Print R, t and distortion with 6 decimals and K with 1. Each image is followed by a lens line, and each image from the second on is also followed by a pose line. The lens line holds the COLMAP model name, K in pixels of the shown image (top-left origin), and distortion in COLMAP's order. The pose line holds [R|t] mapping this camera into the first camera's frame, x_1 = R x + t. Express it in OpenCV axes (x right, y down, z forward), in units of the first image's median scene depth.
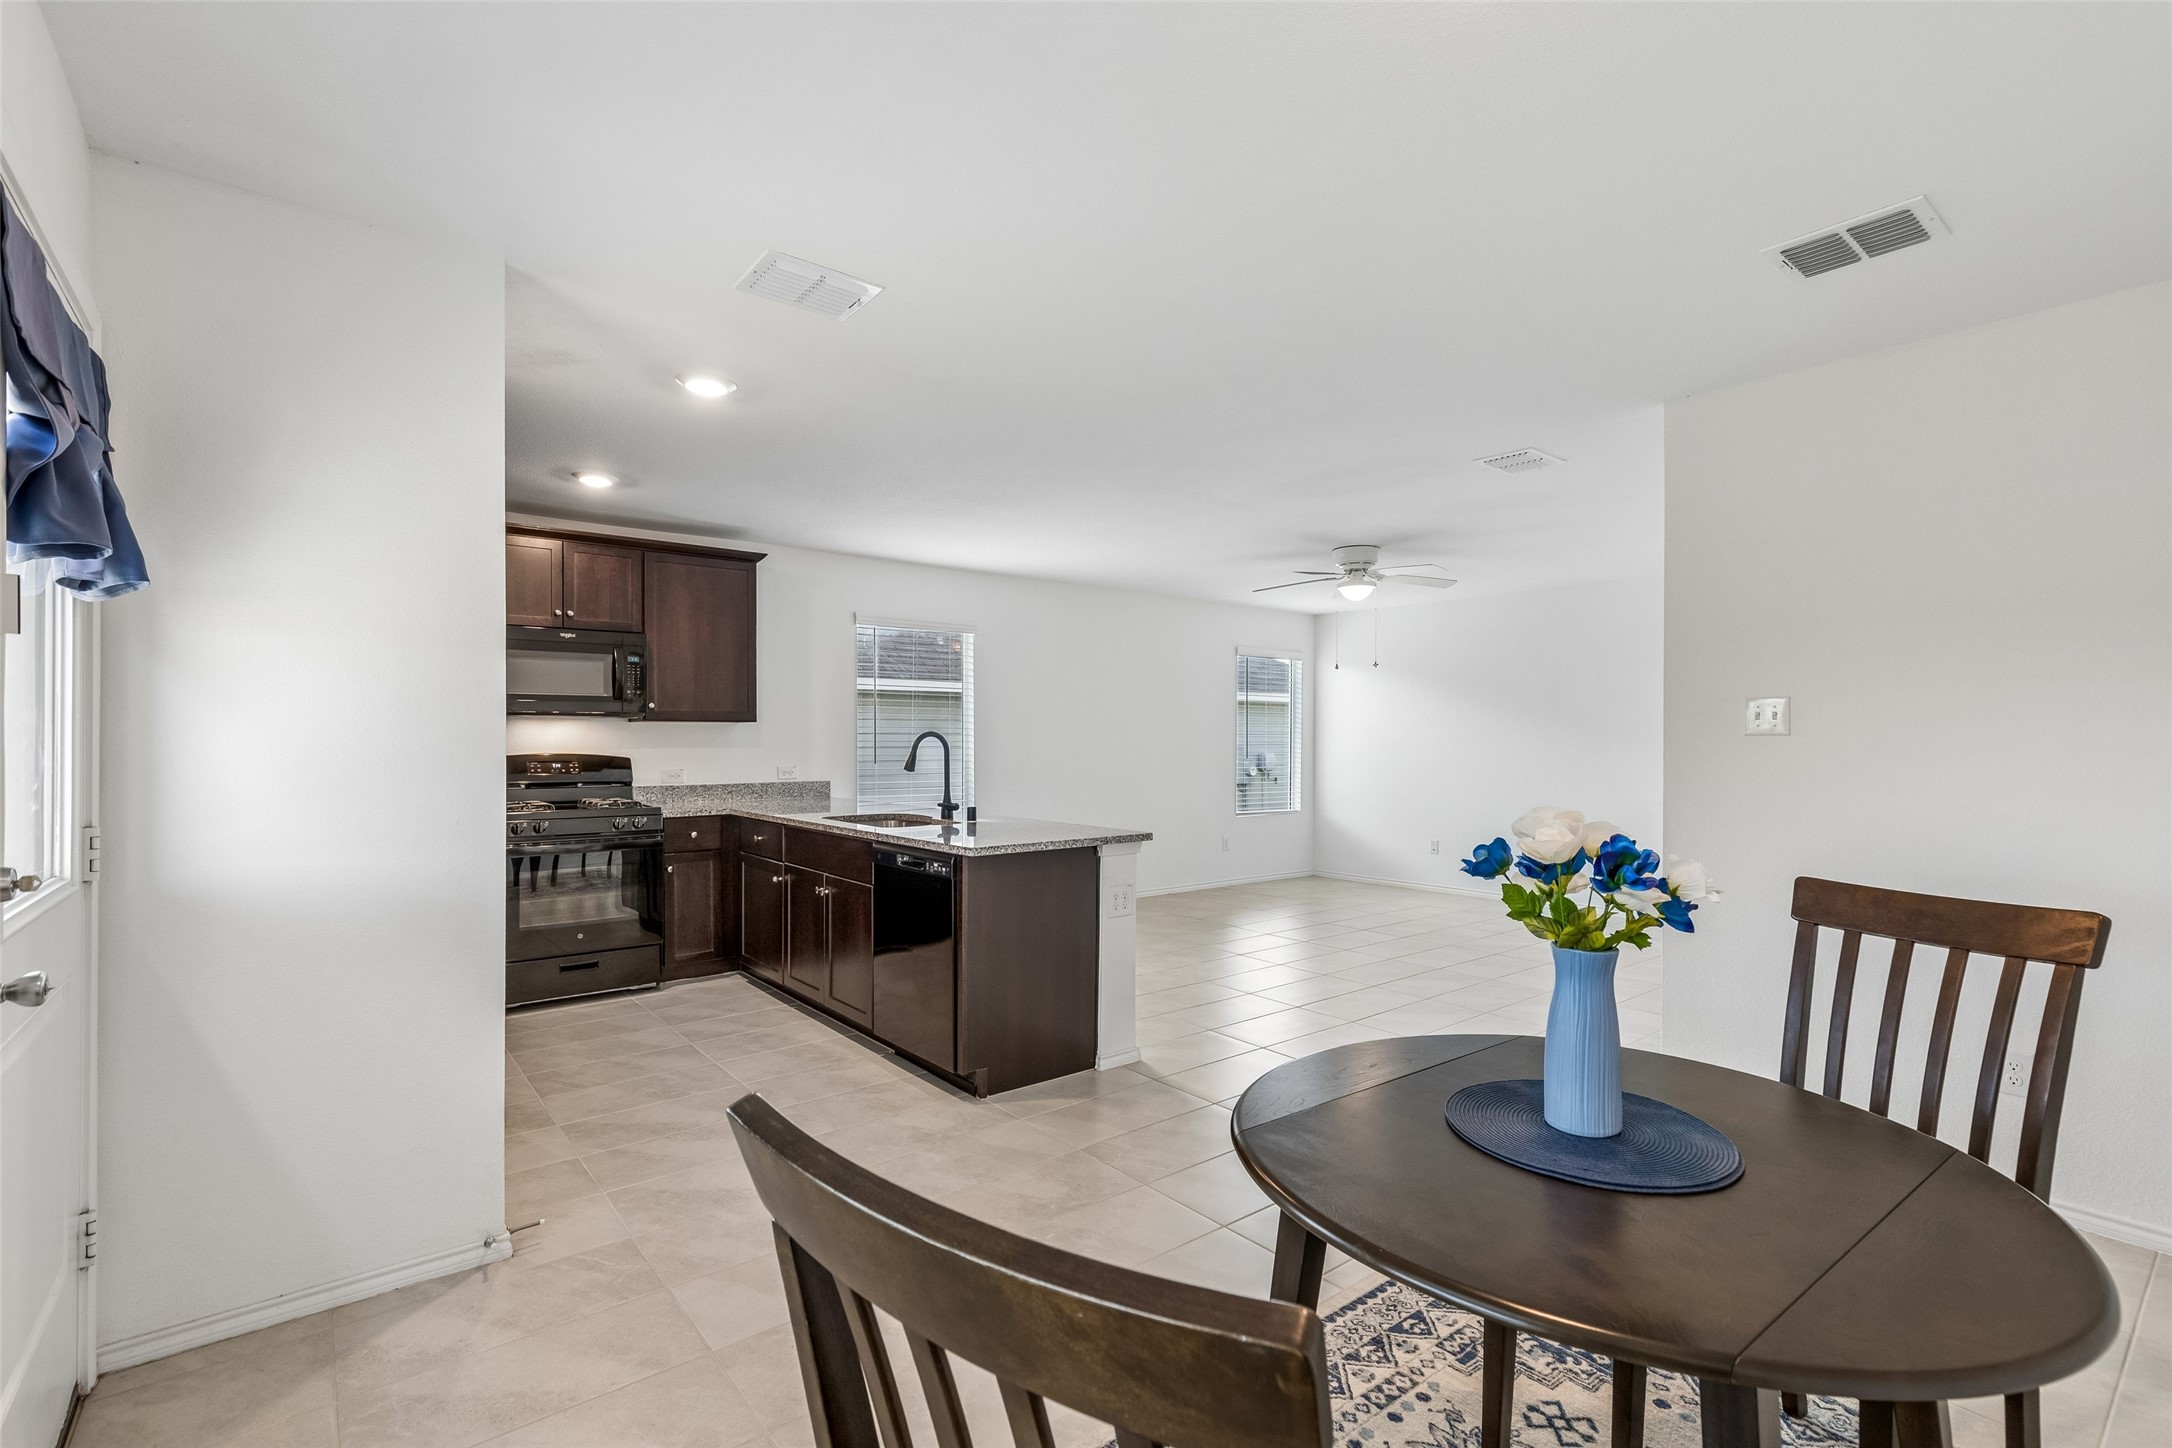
lens RADIAL K [[978.0, 0, 1084.1], [0, 978.0, 735.7], [0, 0, 1]] dist [0.015485, -0.002966]
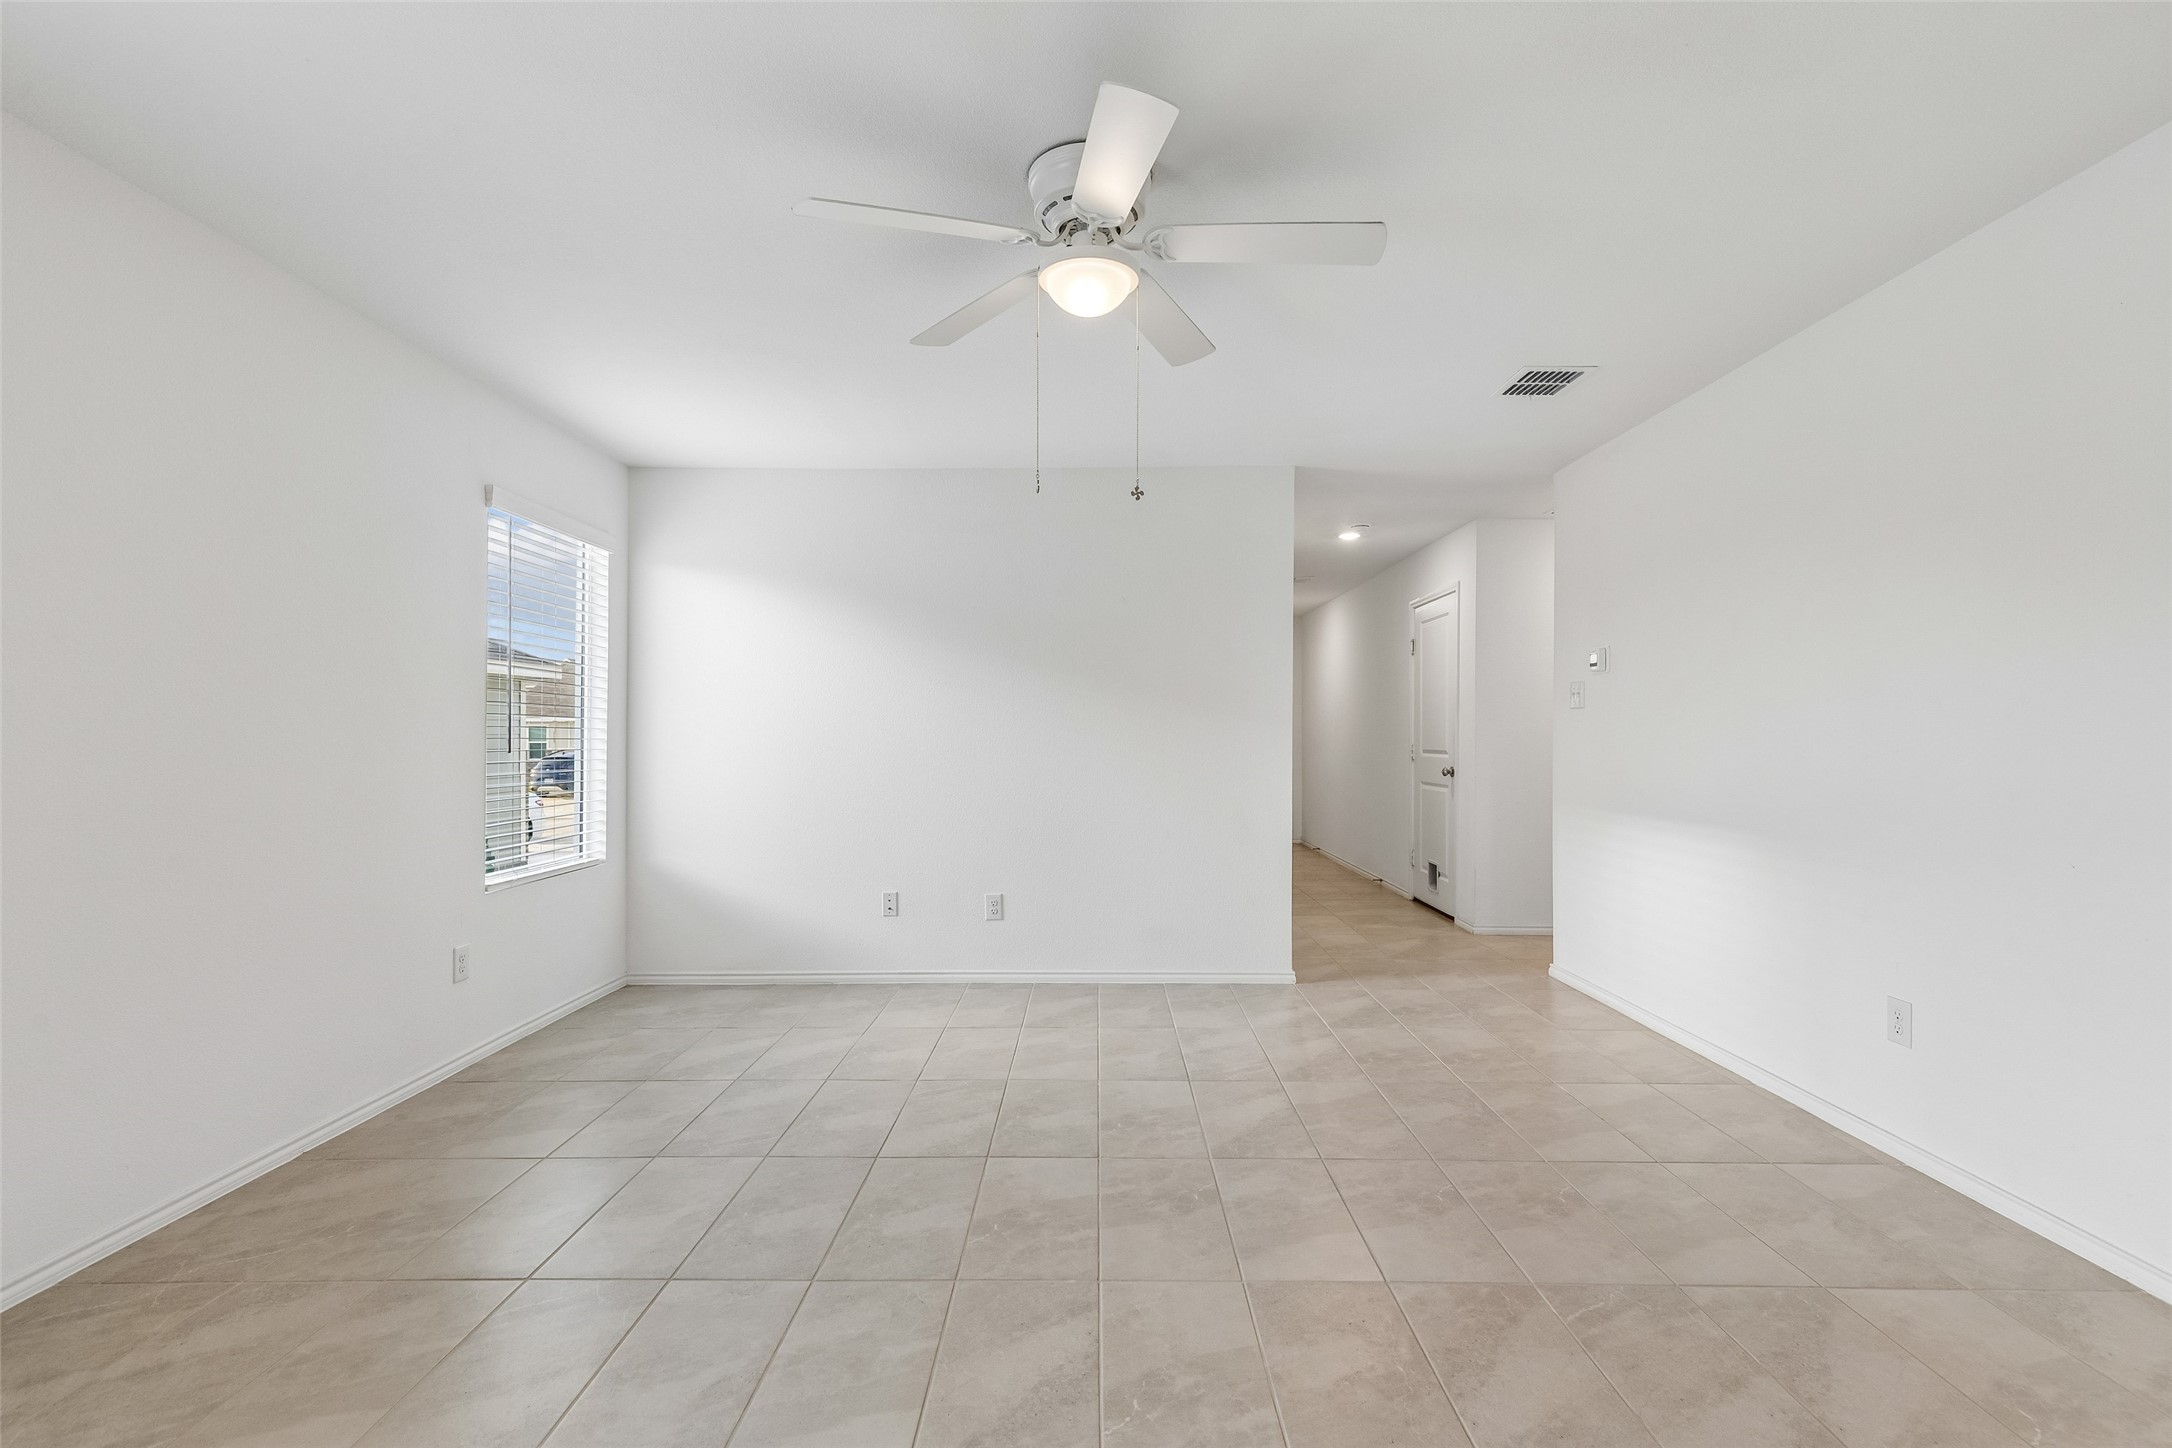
lens RADIAL K [[978.0, 0, 1088.2], [0, 978.0, 735.6], [0, 0, 1]] dist [0.015485, -0.002966]
pose [[0.632538, -0.002751, 0.774525, -0.011584], [-0.000830, 0.999991, 0.004229, 0.022016], [-0.774529, -0.003318, 0.632530, 0.907454]]
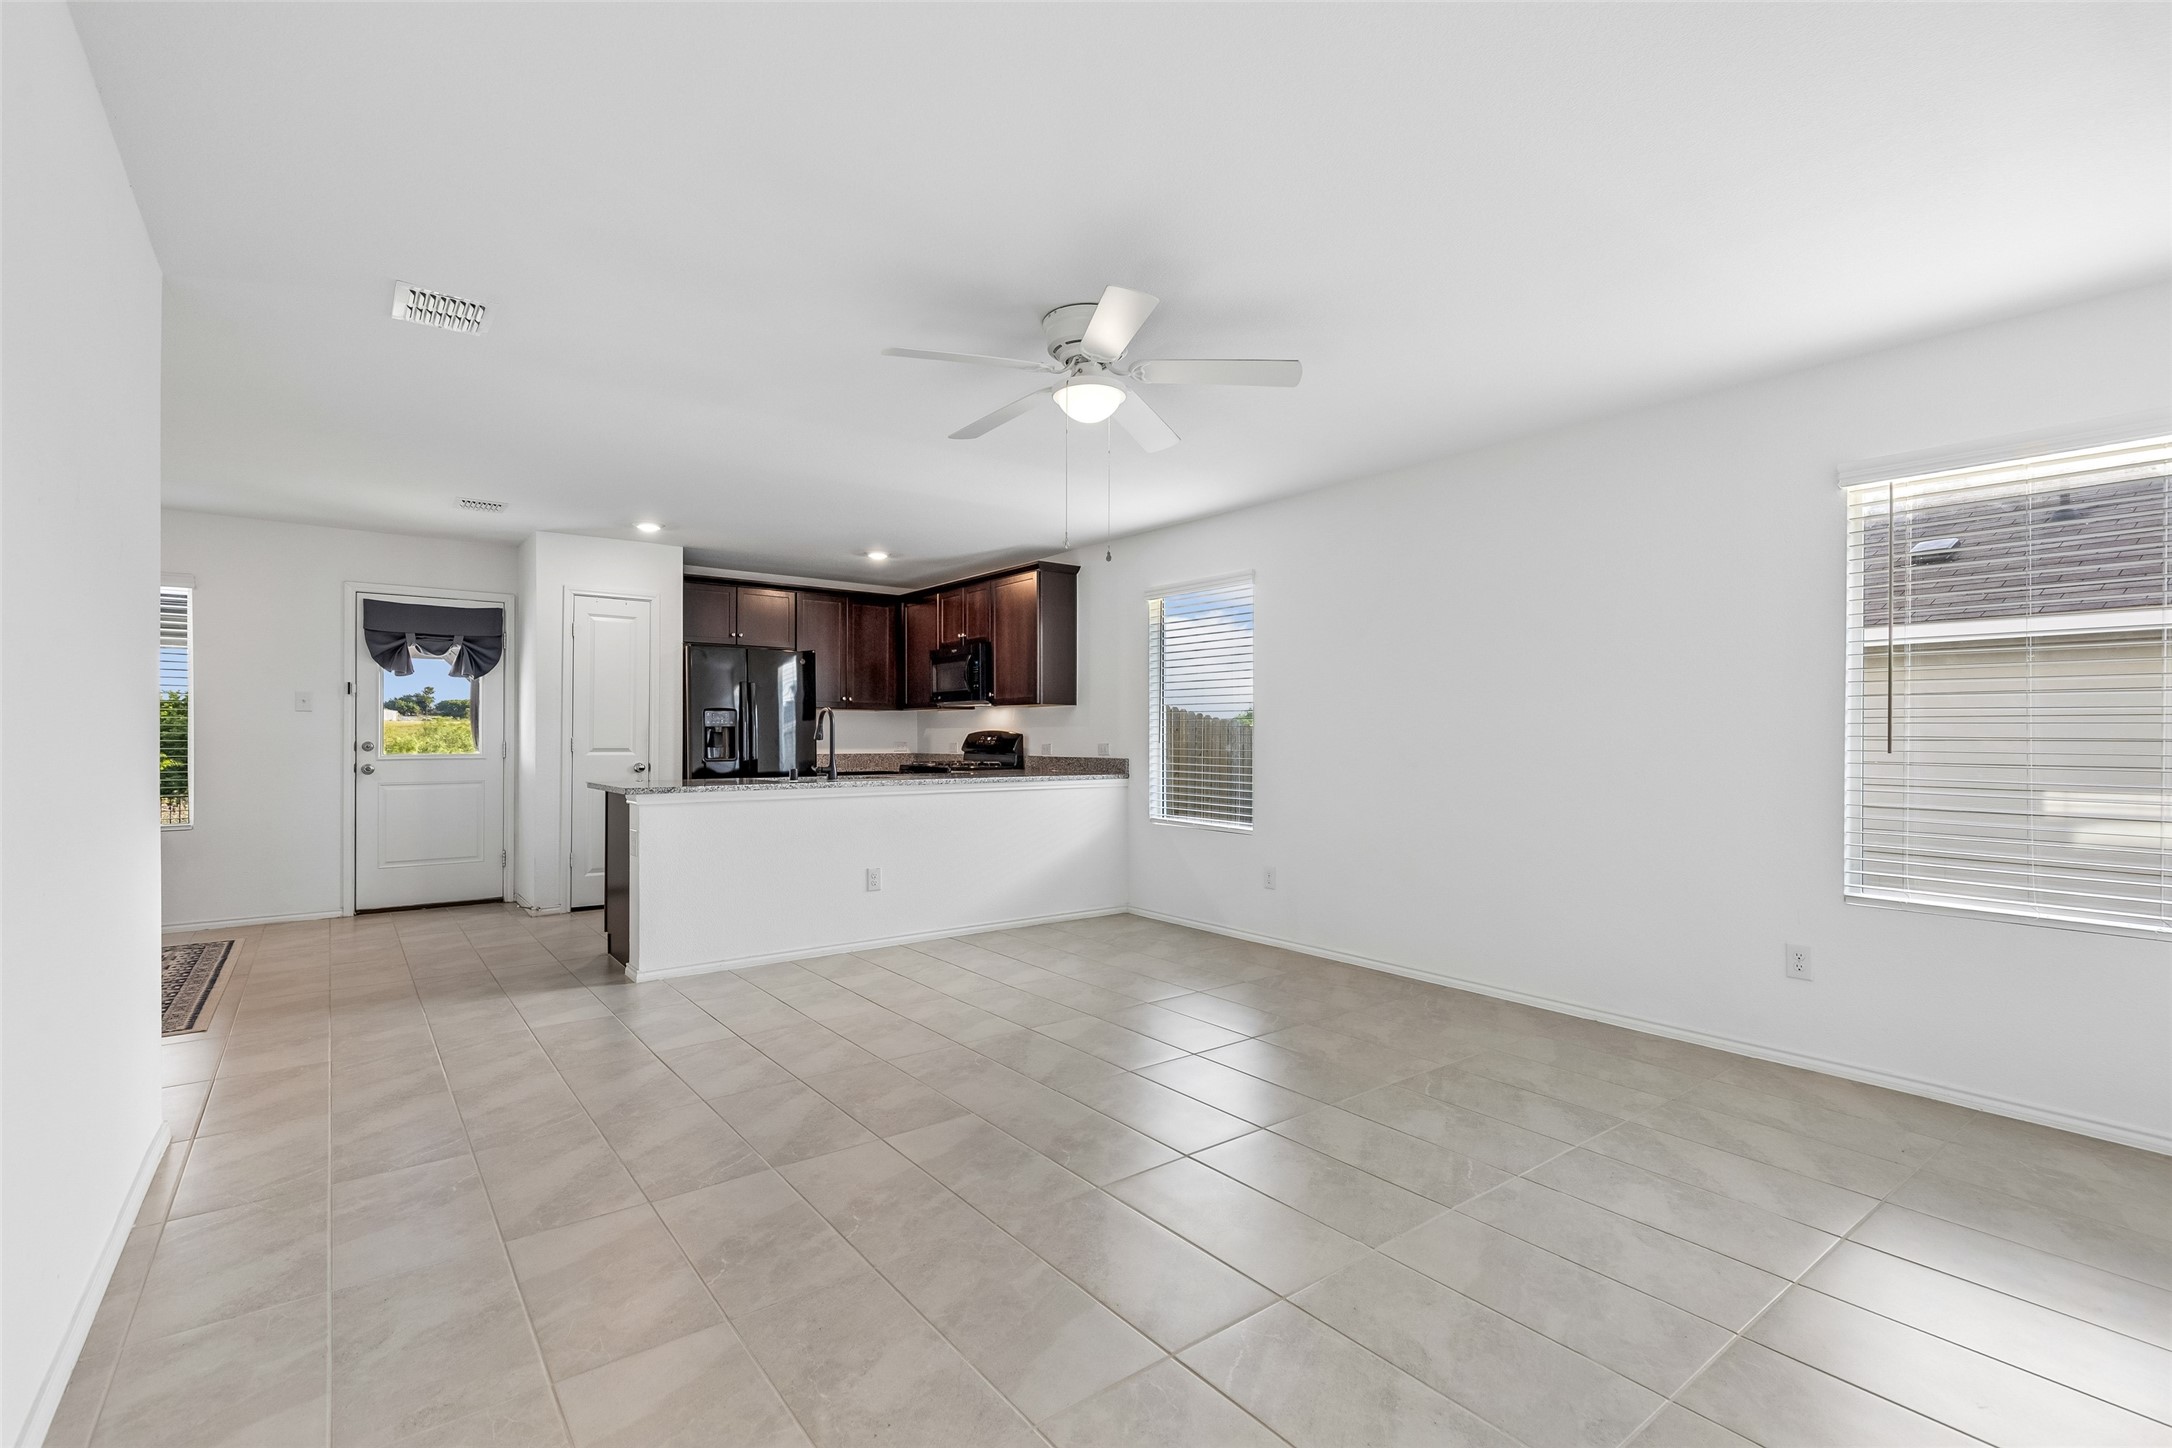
lens RADIAL K [[978.0, 0, 1086.0], [0, 978.0, 731.1], [0, 0, 1]] dist [0.015485, -0.002966]
pose [[-0.020805, -0.006940, -0.999759, 0.938783], [-0.000360, 0.999976, -0.006934, 0.029642], [0.999783, 0.000215, -0.020807, 1.198385]]
